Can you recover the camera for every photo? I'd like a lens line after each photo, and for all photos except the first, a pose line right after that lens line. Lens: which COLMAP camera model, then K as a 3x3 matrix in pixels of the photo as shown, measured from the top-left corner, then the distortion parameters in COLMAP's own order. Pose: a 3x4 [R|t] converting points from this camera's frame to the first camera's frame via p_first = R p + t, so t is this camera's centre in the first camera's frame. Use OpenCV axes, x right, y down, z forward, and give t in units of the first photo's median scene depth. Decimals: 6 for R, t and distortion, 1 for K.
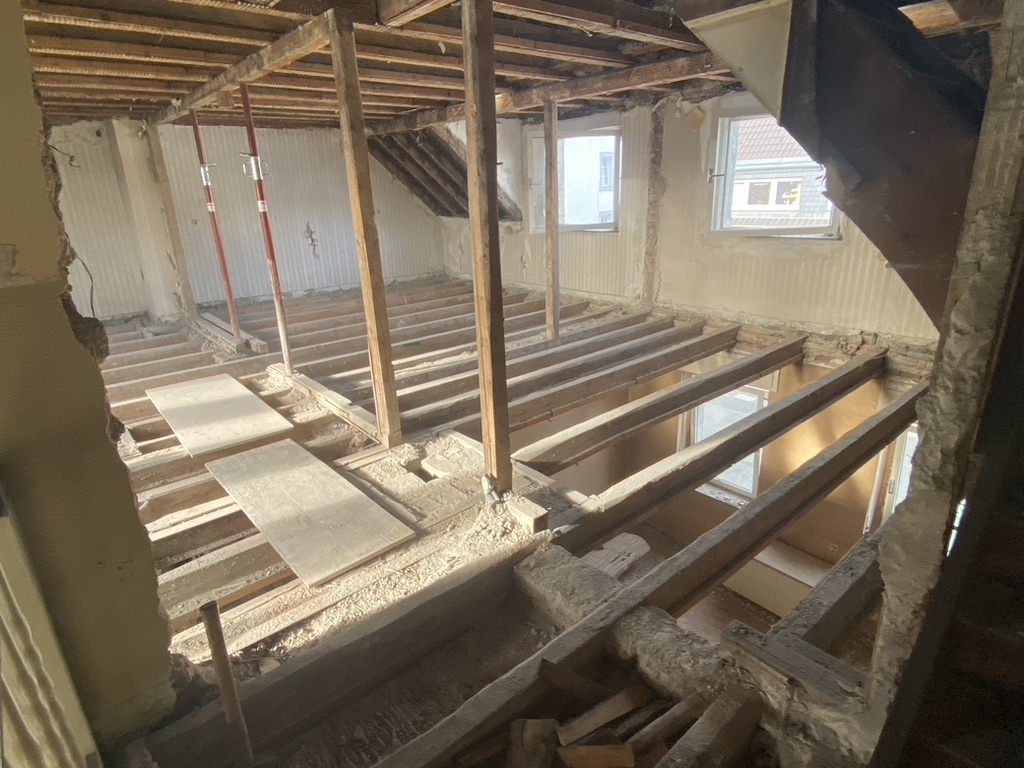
lens RADIAL K [[564.0, 0, 512.0], [0, 564.0, 384.0], [0, 0, 1]] dist [0.017116, -0.000978]
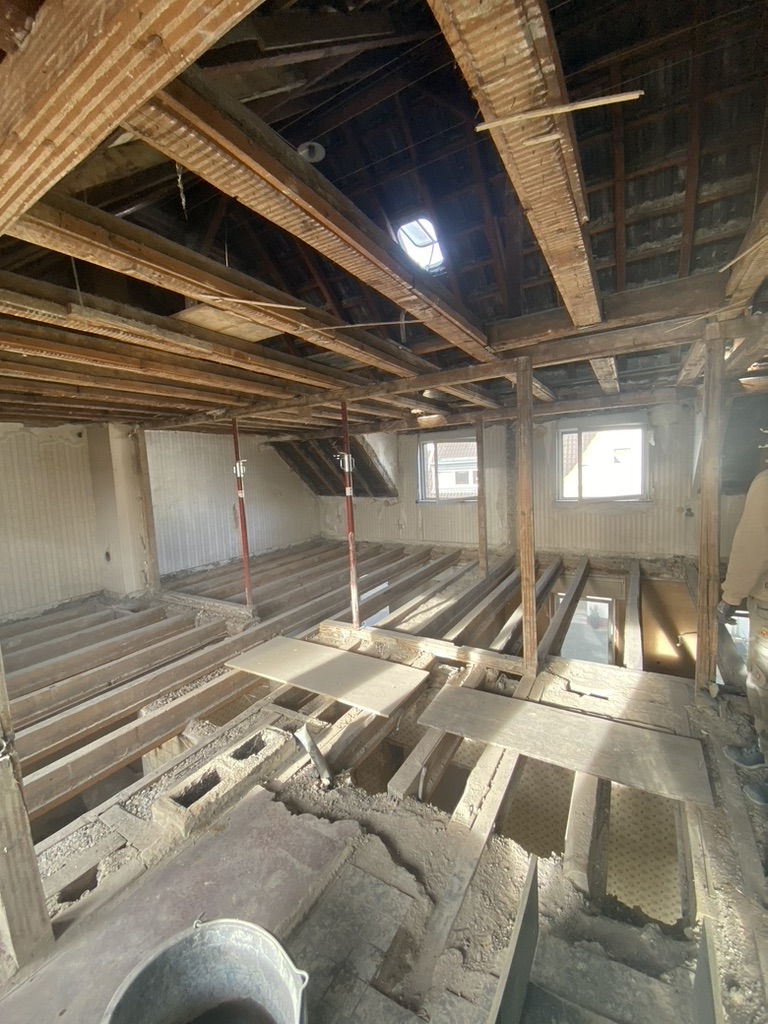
lens RADIAL K [[404.6, 0, 384.0], [0, 404.6, 512.0], [0, 0, 1]] dist [0.051243, -0.000025]
pose [[0.946063, -0.043620, 0.321033, -0.432835], [0.119383, 0.968105, -0.220274, -0.041663], [-0.301186, 0.246719, 0.921095, 0.107026]]
